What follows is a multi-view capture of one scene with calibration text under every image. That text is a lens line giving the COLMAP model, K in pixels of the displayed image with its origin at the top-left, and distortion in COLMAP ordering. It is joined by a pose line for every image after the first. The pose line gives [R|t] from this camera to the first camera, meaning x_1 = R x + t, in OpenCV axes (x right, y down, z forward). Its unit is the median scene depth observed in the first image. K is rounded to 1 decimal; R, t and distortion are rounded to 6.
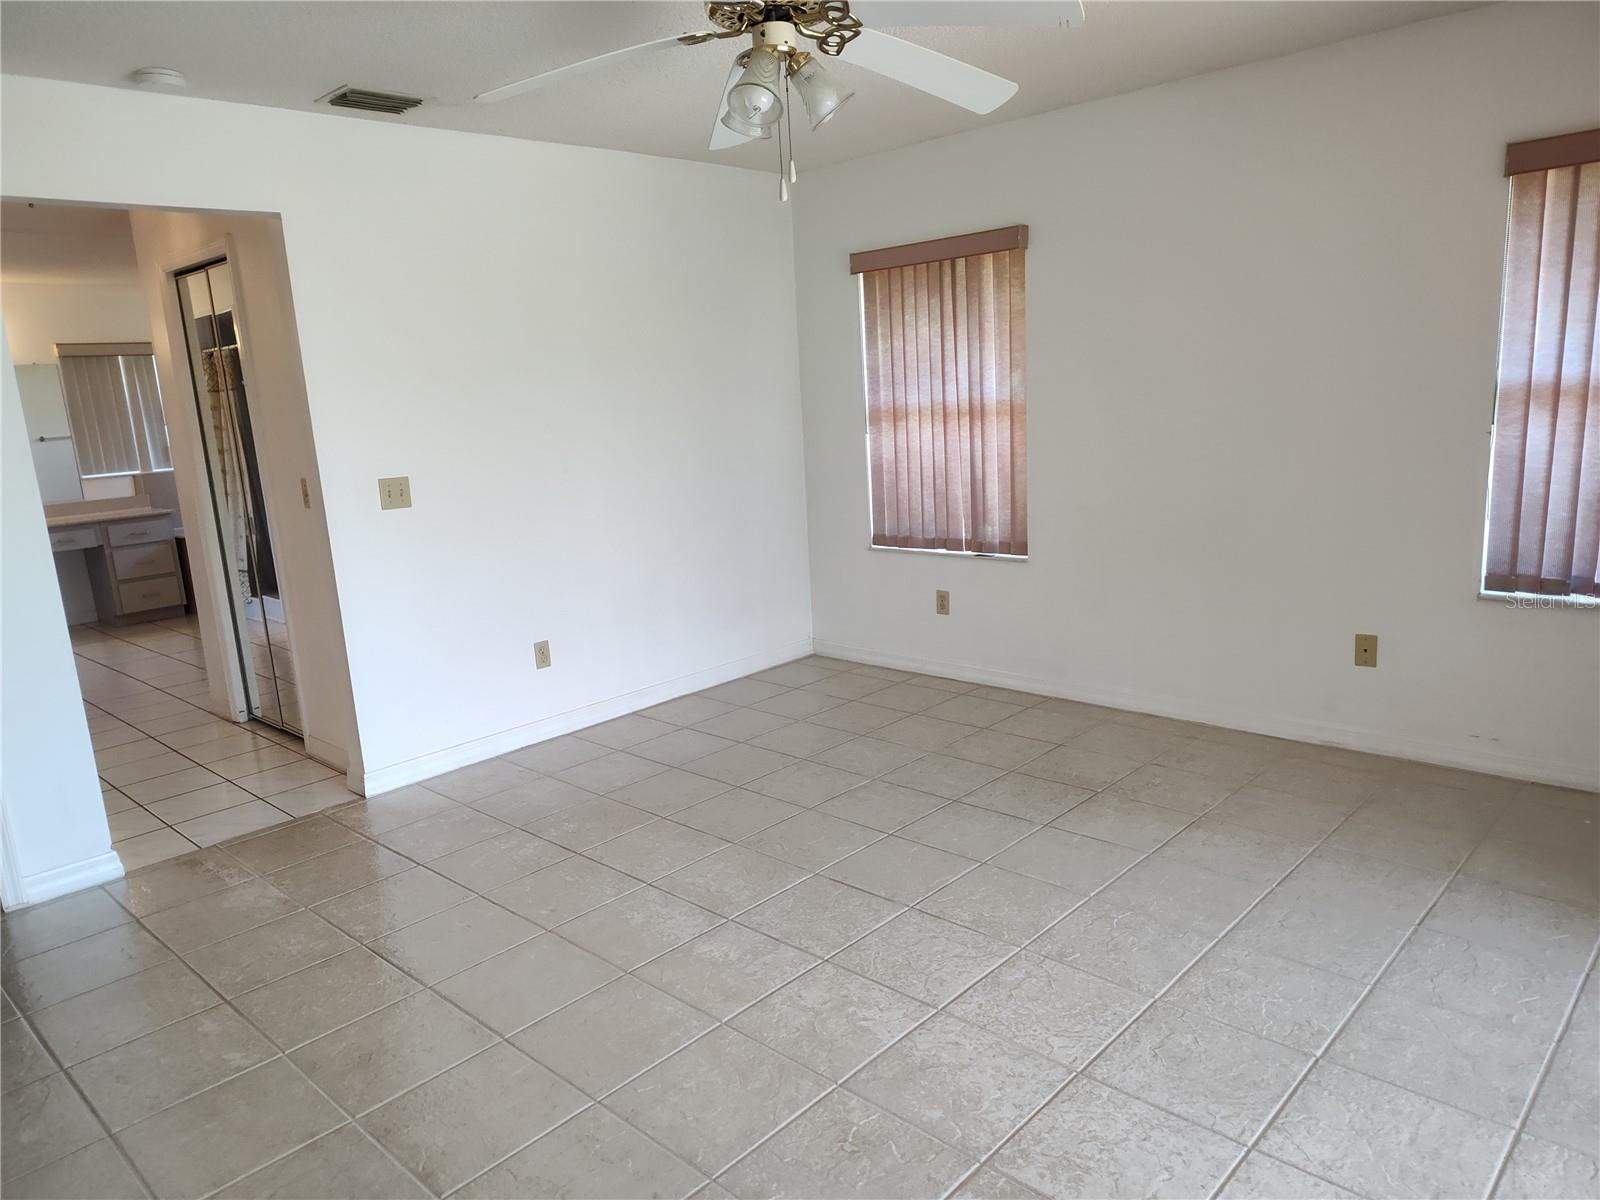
lens RADIAL K [[1097.7, 0, 804.7], [0, 1097.7, 608.9], [0, 0, 1]] dist [0.032752, -0.014029]
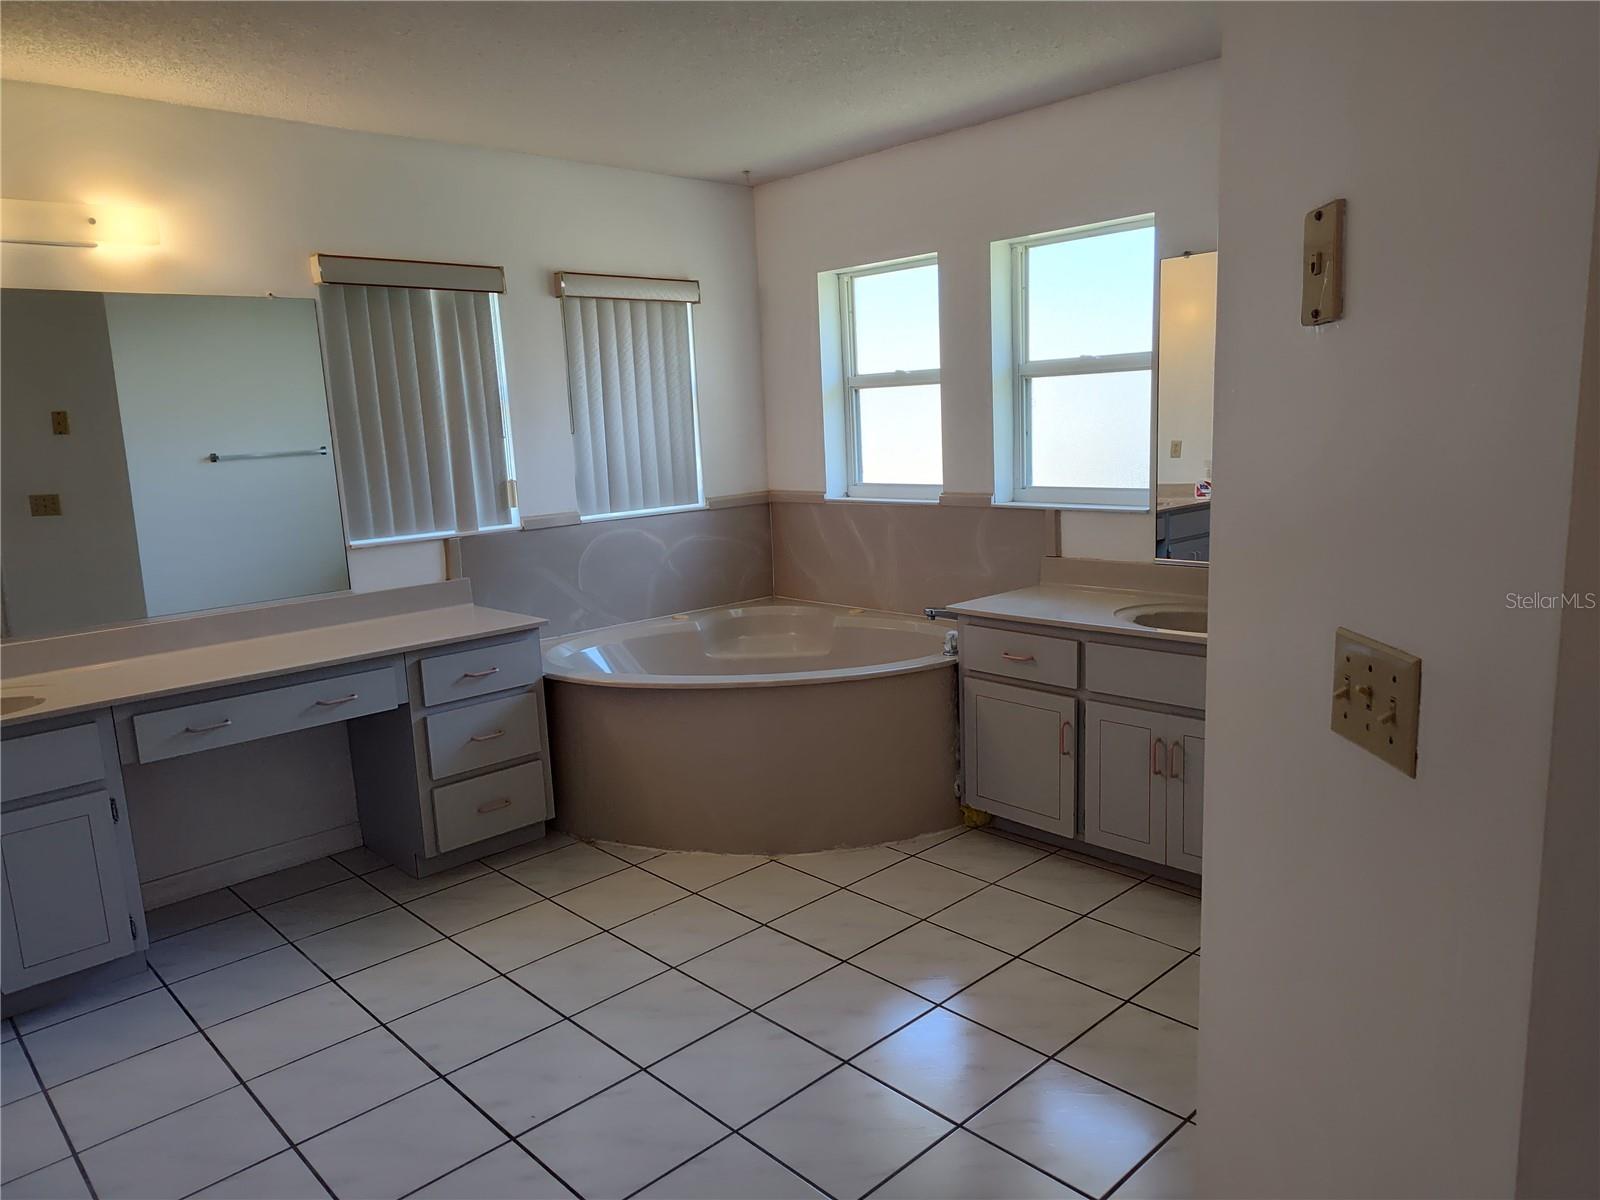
lens RADIAL K [[1097.7, 0, 801.2], [0, 1097.7, 605.9], [0, 0, 1]] dist [0.032752, -0.014029]
pose [[0.999106, 0.023980, -0.034821, -0.440091], [-0.024873, 0.999367, -0.025427, -0.084519], [0.034189, 0.026271, 0.999070, 0.538251]]
